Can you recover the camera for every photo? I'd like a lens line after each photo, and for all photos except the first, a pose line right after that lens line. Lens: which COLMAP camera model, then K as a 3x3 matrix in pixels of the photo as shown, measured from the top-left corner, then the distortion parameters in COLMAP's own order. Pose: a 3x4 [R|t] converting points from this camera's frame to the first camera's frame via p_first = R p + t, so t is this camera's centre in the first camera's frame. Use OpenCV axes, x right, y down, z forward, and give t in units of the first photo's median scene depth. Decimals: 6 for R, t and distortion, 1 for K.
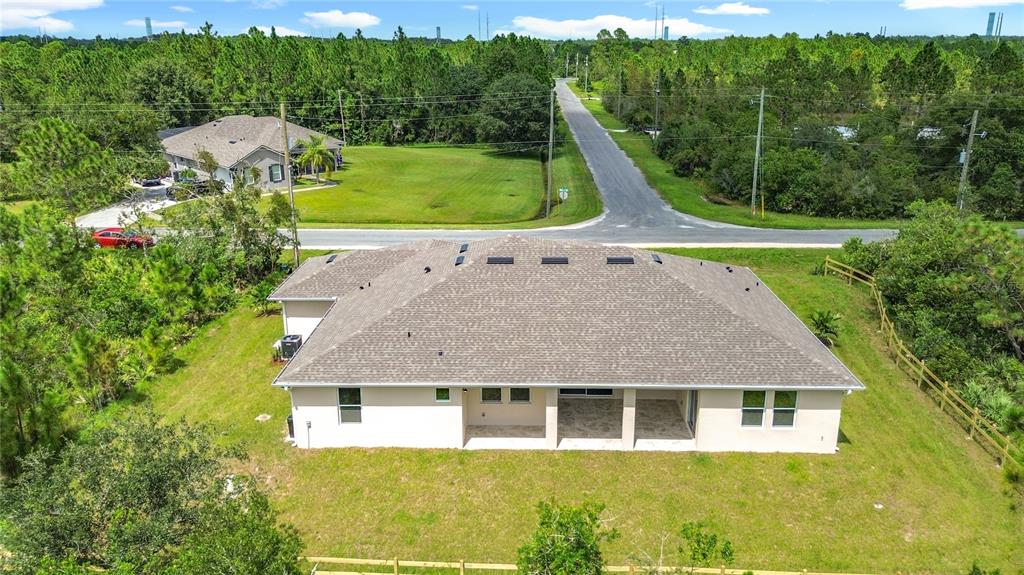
lens RADIAL K [[783.5, 0, 512.0], [0, 783.5, 287.5], [0, 0, 1]] dist [0.119921, -0.000173]
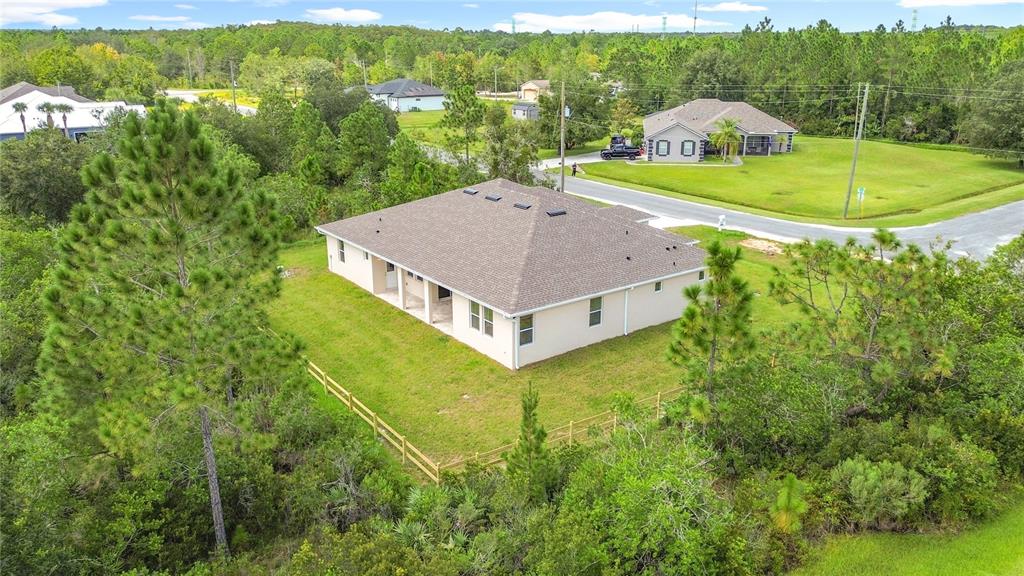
lens RADIAL K [[783.5, 0, 512.0], [0, 783.5, 288.0], [0, 0, 1]] dist [0.119921, -0.000173]
pose [[0.634455, 0.255819, -0.729400, 1.029136], [-0.250426, 0.960777, 0.119140, -0.049273], [0.731269, 0.107071, 0.673633, 0.133063]]
